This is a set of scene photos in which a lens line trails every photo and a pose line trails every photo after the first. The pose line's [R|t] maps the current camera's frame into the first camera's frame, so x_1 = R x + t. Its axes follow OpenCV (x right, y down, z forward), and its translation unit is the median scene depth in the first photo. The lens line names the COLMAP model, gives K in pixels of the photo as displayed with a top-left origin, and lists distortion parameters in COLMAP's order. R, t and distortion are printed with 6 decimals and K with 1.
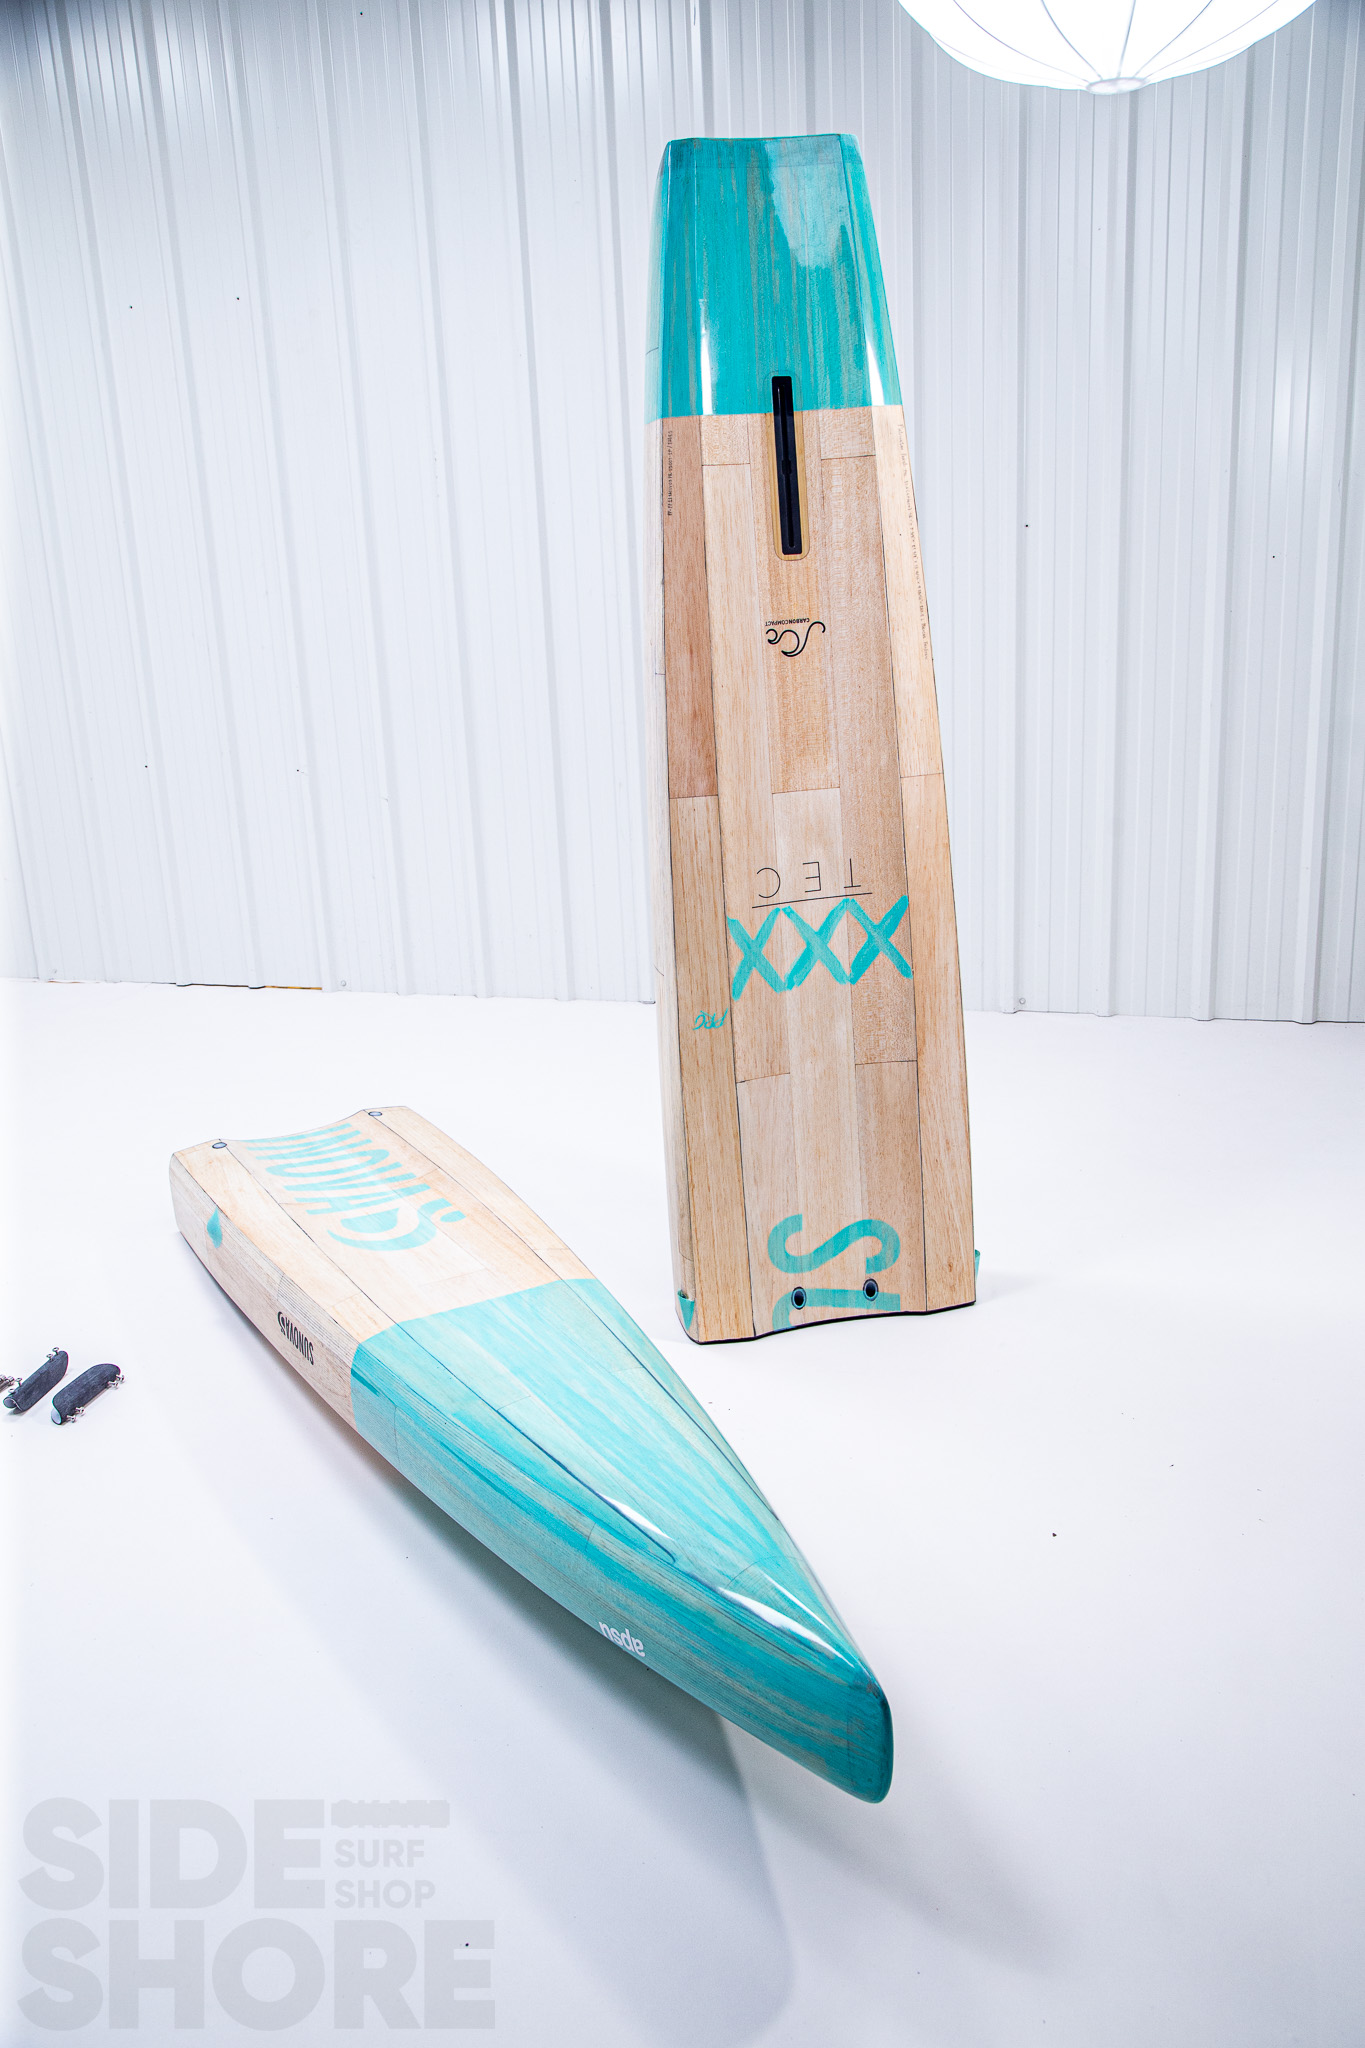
lens RADIAL K [[1688.0, 0, 682.5], [0, 1688.0, 1024.0], [0, 0, 1]] dist [-0.052042, 0.002596]
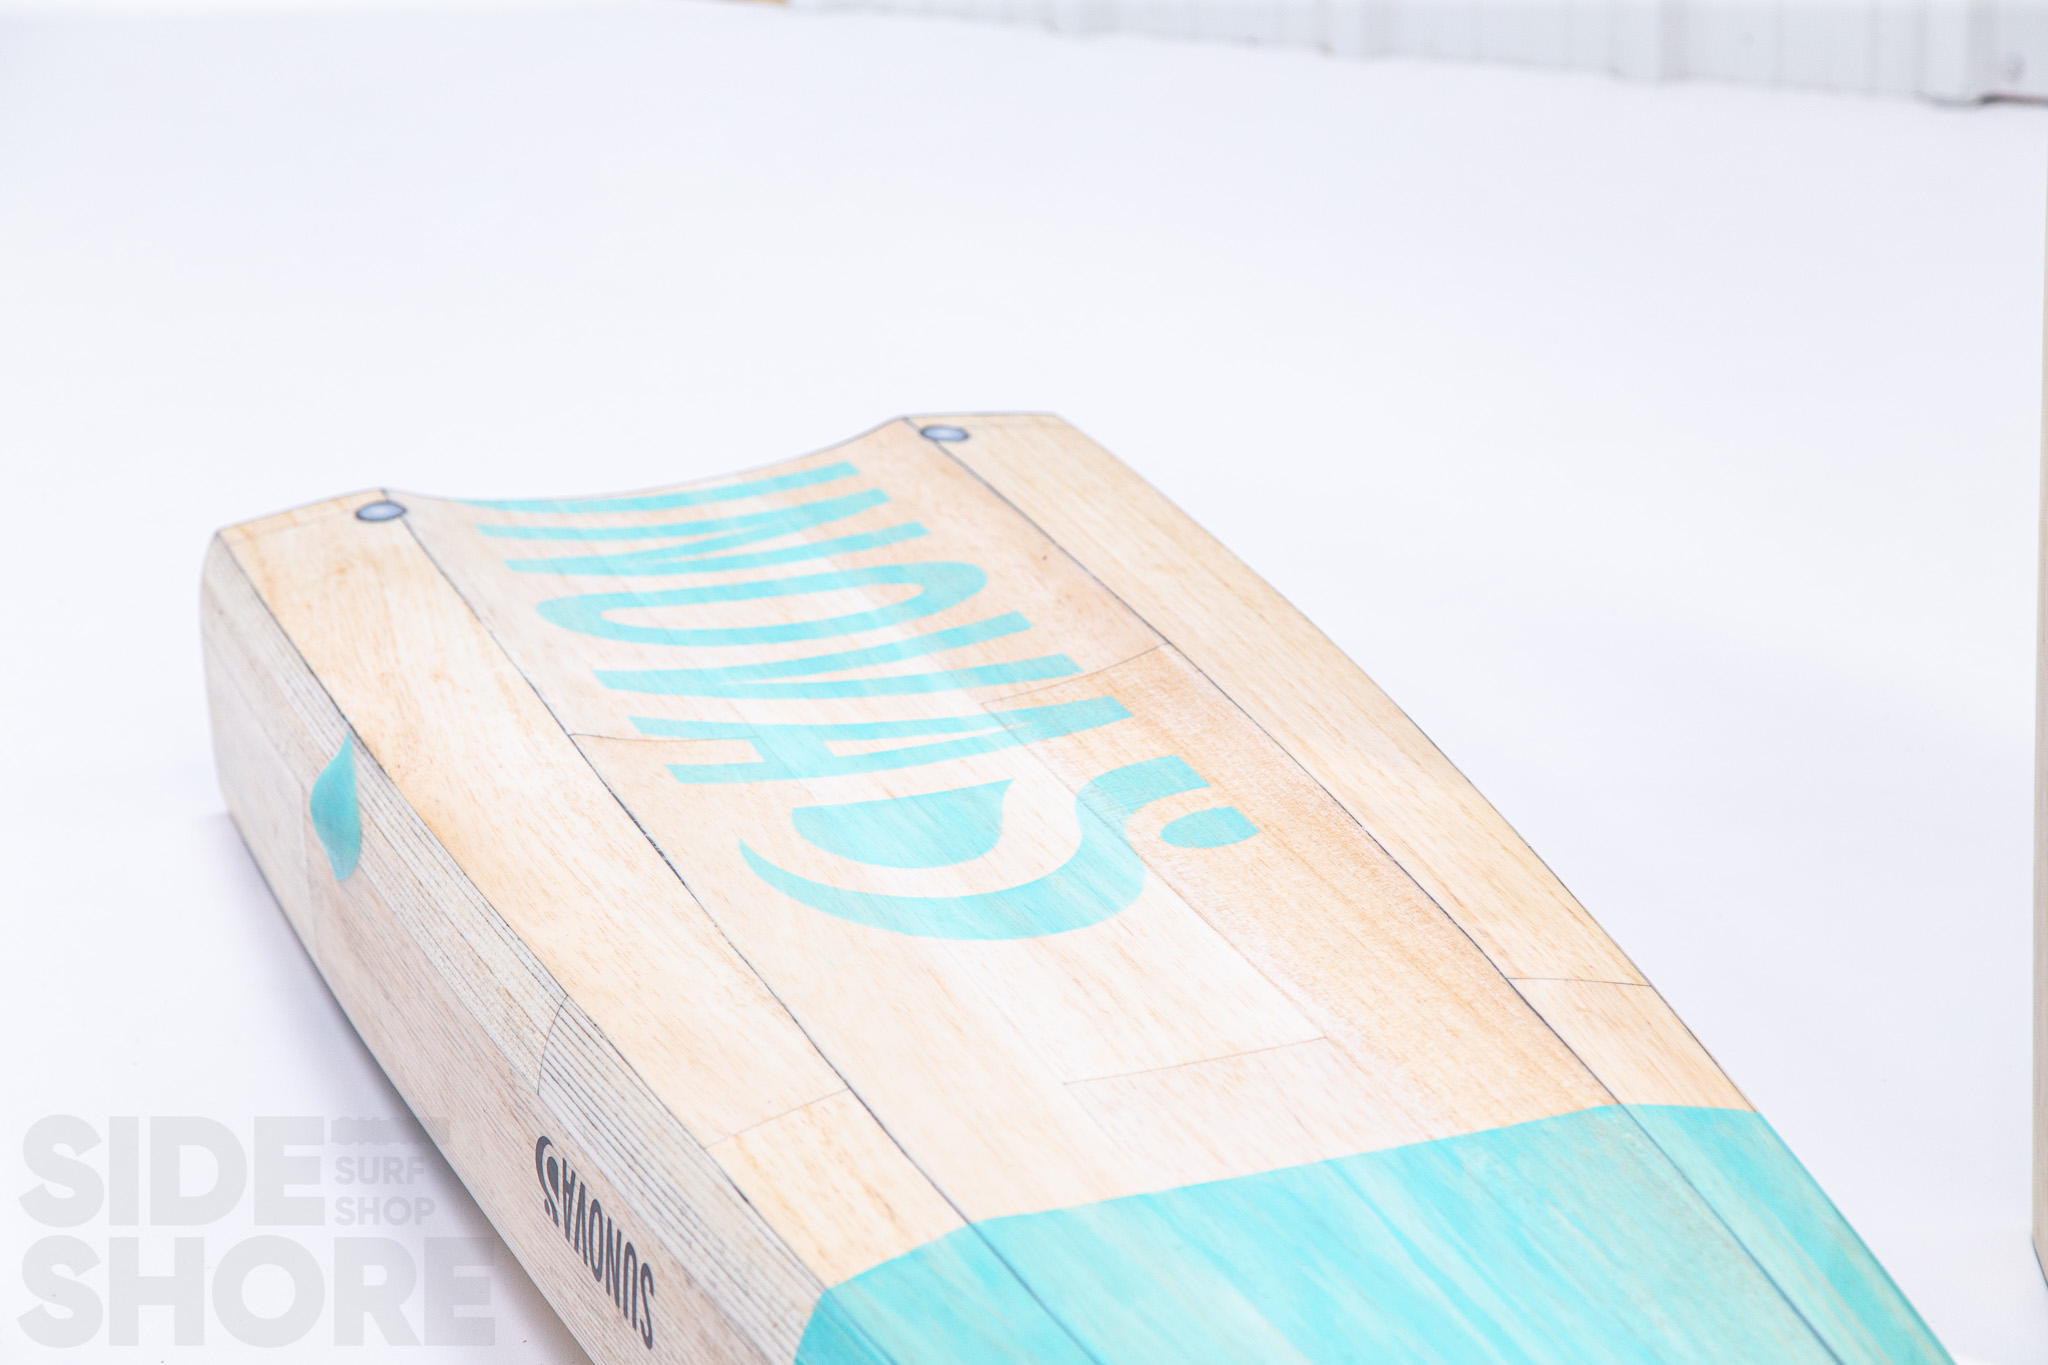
lens RADIAL K [[5431.0, 0, 1024.0], [0, 5431.0, 682.5], [0, 0, 1]] dist [0.046723, 0.229748]
pose [[0.983753, 0.068657, -0.165883, -0.024481], [-0.054629, 0.994648, 0.087704, 0.018168], [0.171016, -0.077217, 0.982238, 0.157318]]
